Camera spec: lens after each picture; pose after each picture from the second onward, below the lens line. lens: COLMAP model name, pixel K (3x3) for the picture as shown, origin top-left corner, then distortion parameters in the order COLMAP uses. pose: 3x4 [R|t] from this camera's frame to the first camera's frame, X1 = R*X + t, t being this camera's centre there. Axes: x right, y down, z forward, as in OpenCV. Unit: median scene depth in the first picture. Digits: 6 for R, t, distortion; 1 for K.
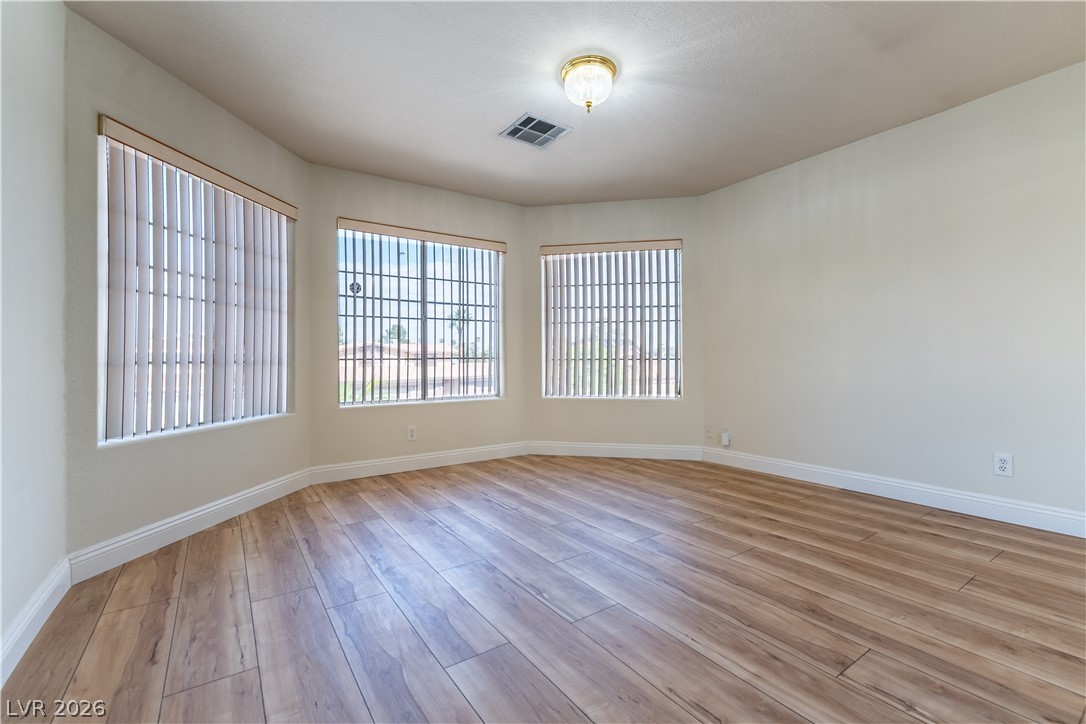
lens RADIAL K [[473.1, 0, 547.4], [0, 473.1, 360.3], [0, 0, 1]] dist [-0.000239, -0.000089]
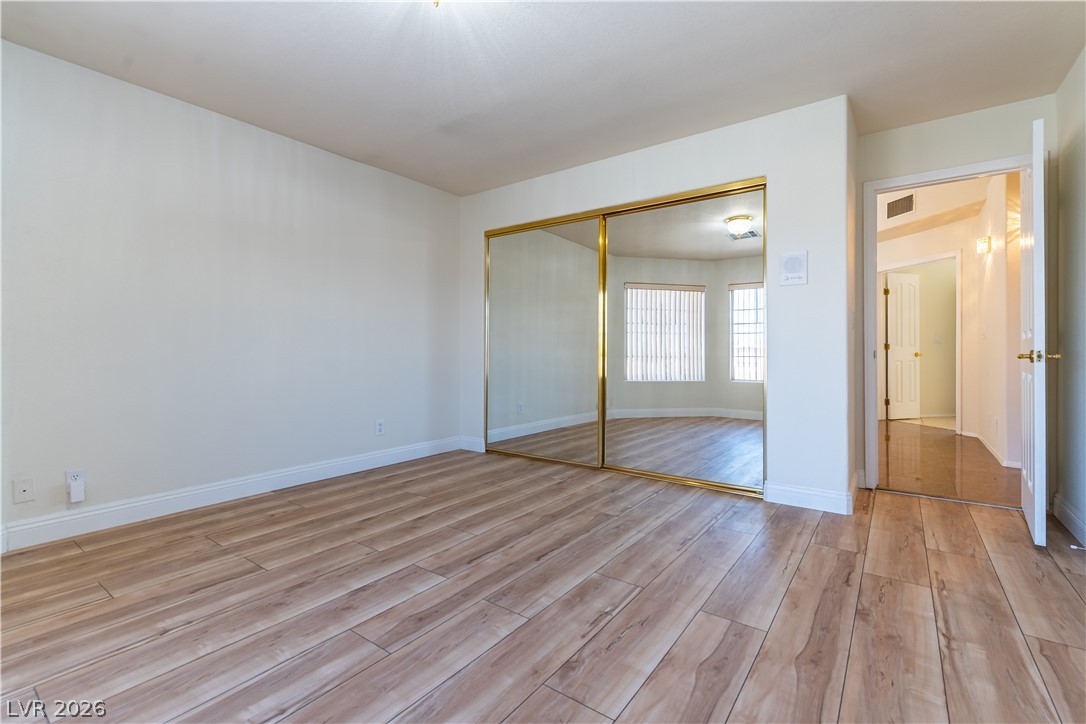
lens RADIAL K [[473.1, 0, 550.1], [0, 473.1, 352.8], [0, 0, 1]] dist [-0.000239, -0.000089]
pose [[-0.324203, 0.004391, 0.945977, -0.752629], [0.006929, 0.999973, -0.002267, -0.004825], [-0.945962, 0.005820, -0.324225, 1.249293]]
